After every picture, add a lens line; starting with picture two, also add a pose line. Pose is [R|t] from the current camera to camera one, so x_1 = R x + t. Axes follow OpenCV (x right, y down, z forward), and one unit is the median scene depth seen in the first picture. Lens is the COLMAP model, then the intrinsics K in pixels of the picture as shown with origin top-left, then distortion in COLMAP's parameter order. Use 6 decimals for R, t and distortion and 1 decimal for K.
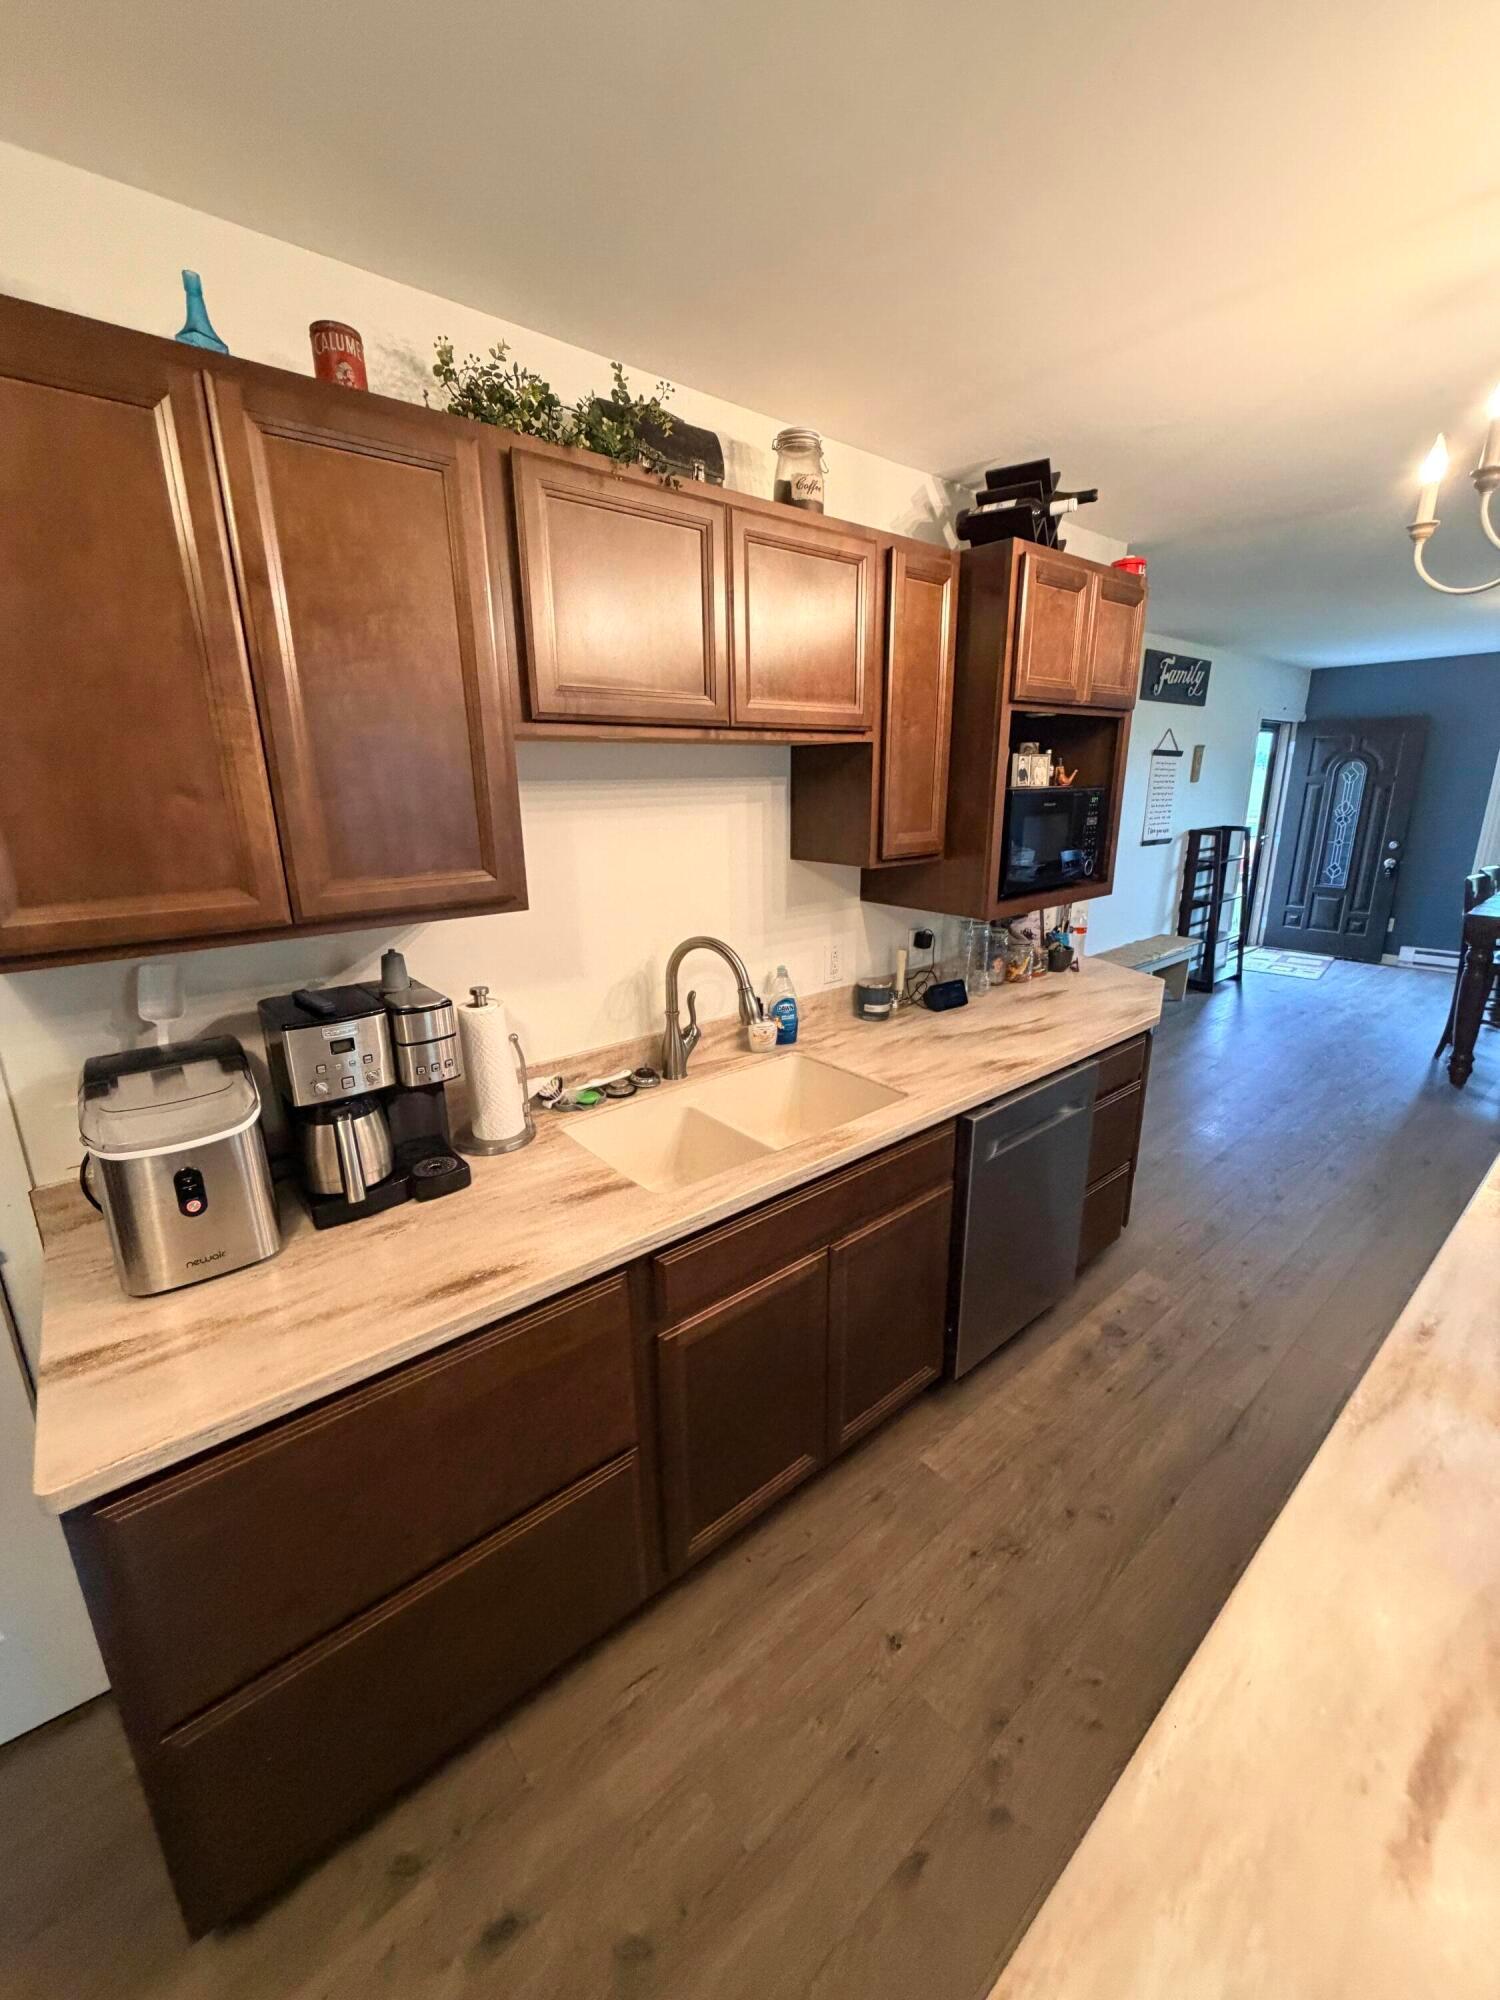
lens RADIAL K [[796.8, 0, 748.0], [0, 796.8, 990.6], [0, 0, 1]] dist [0.002739, -0.000170]
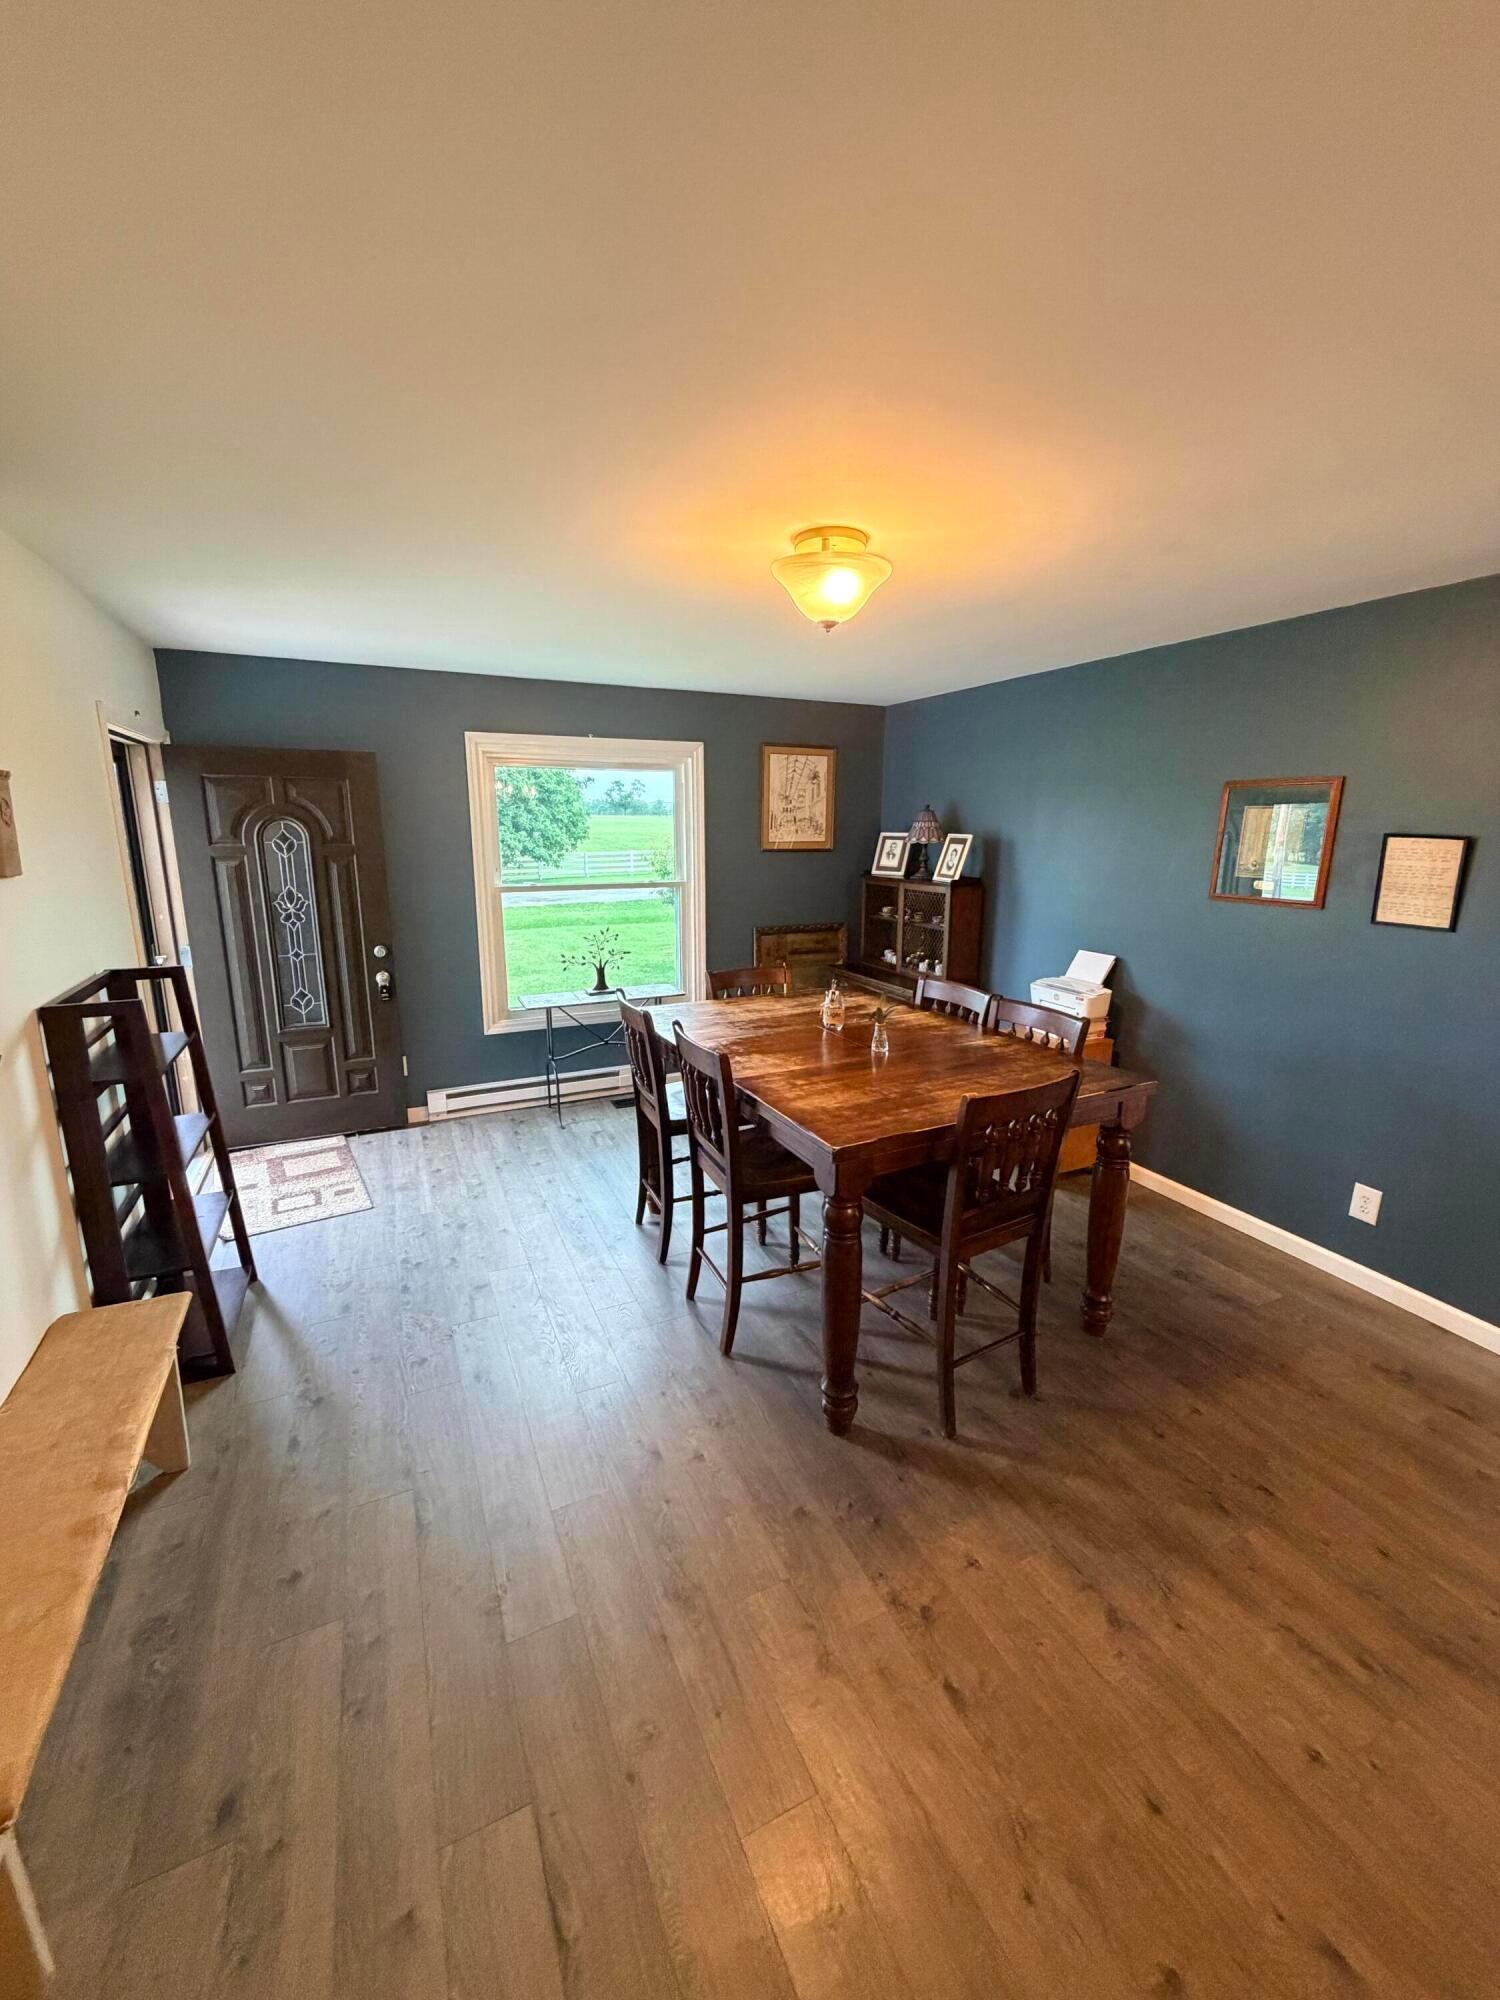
lens RADIAL K [[796.8, 0, 751.7], [0, 796.8, 983.3], [0, 0, 1]] dist [0.002739, -0.000170]
pose [[0.249961, -0.182180, 0.950963, 0.260340], [0.244080, 0.962278, 0.120191, -0.155979], [-0.936987, 0.202068, 0.284998, 0.524666]]
